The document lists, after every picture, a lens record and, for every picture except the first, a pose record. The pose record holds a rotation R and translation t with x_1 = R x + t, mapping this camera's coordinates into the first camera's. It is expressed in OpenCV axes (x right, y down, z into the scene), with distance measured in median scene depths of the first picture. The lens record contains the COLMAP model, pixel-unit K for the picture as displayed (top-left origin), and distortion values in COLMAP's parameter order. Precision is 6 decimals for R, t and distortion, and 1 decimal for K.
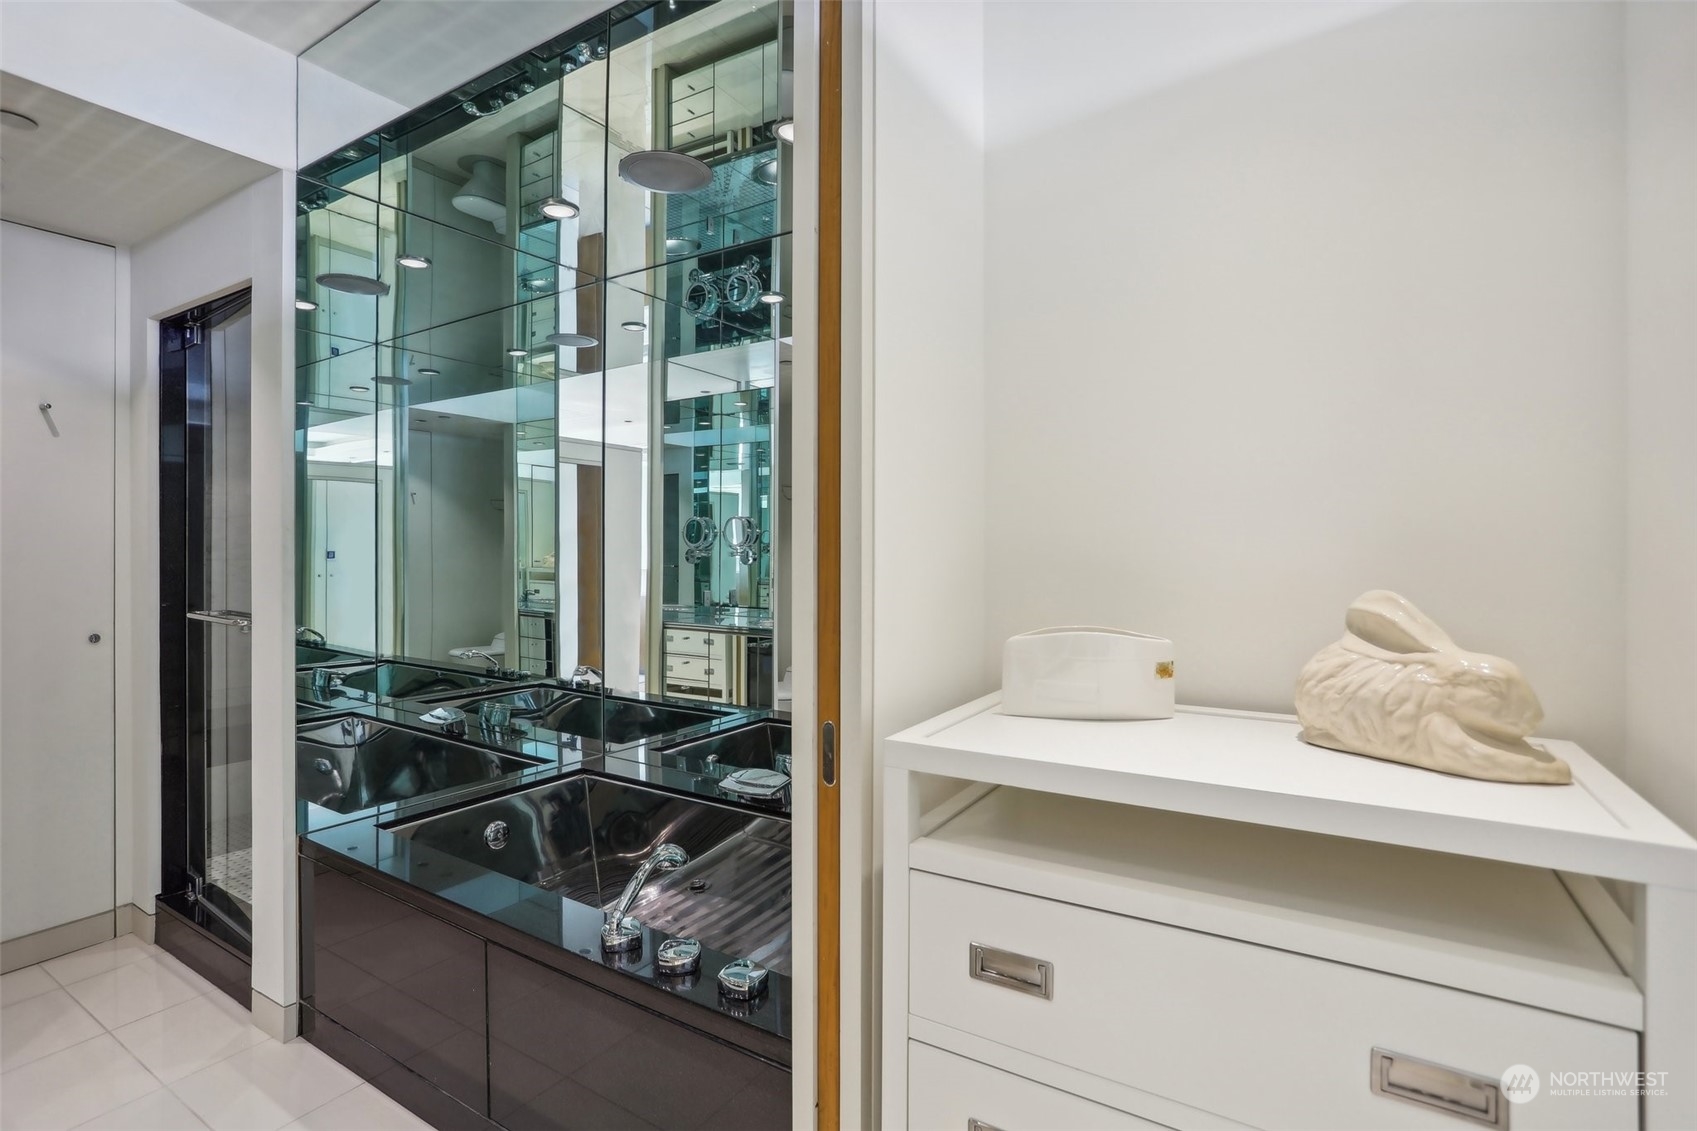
lens RADIAL K [[834.9, 0, 848.7], [0, 834.9, 553.9], [0, 0, 1]] dist [-0.029178, 0.009538]
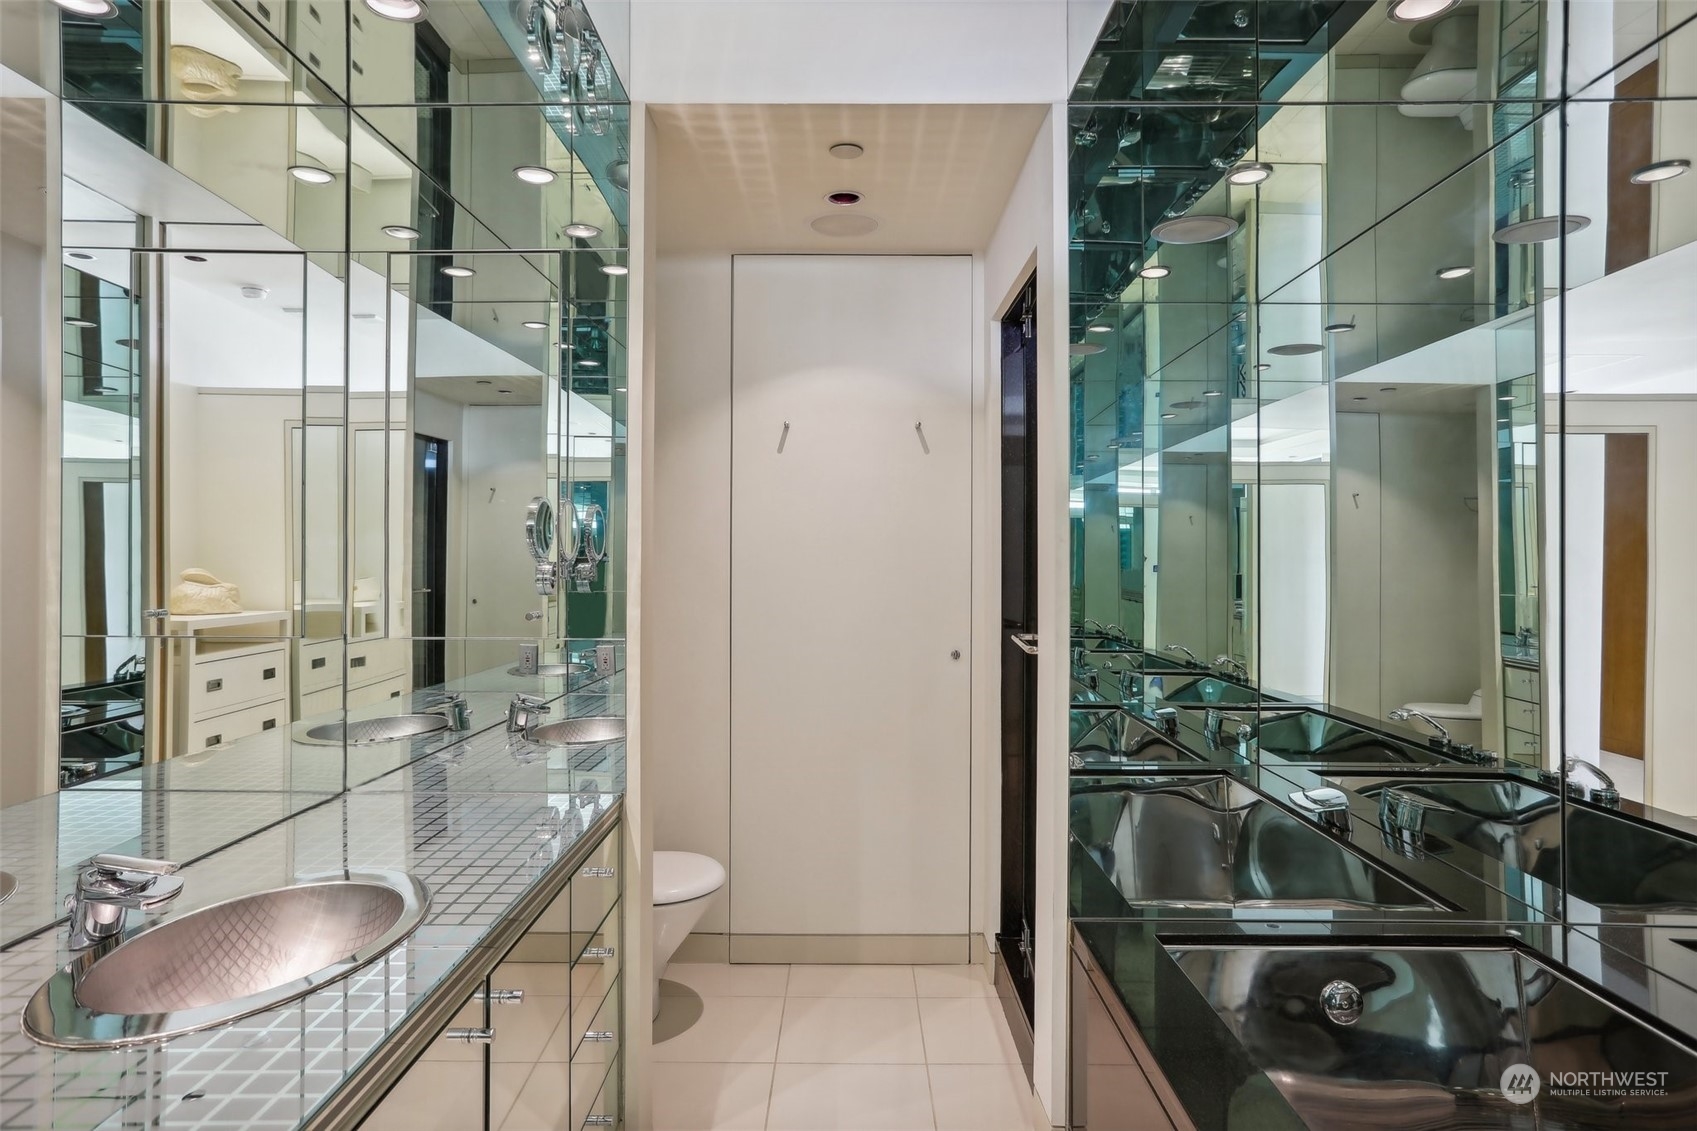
lens RADIAL K [[1017.1, 0, 814.9], [0, 1017.1, 564.5], [0, 0, 1]] dist [-0.020073, 0.002548]
pose [[0.513643, 0.001059, -0.858004, 0.024531], [-0.009360, 0.999947, -0.004369, 0.000549], [0.857953, 0.010275, 0.513625, 0.126462]]
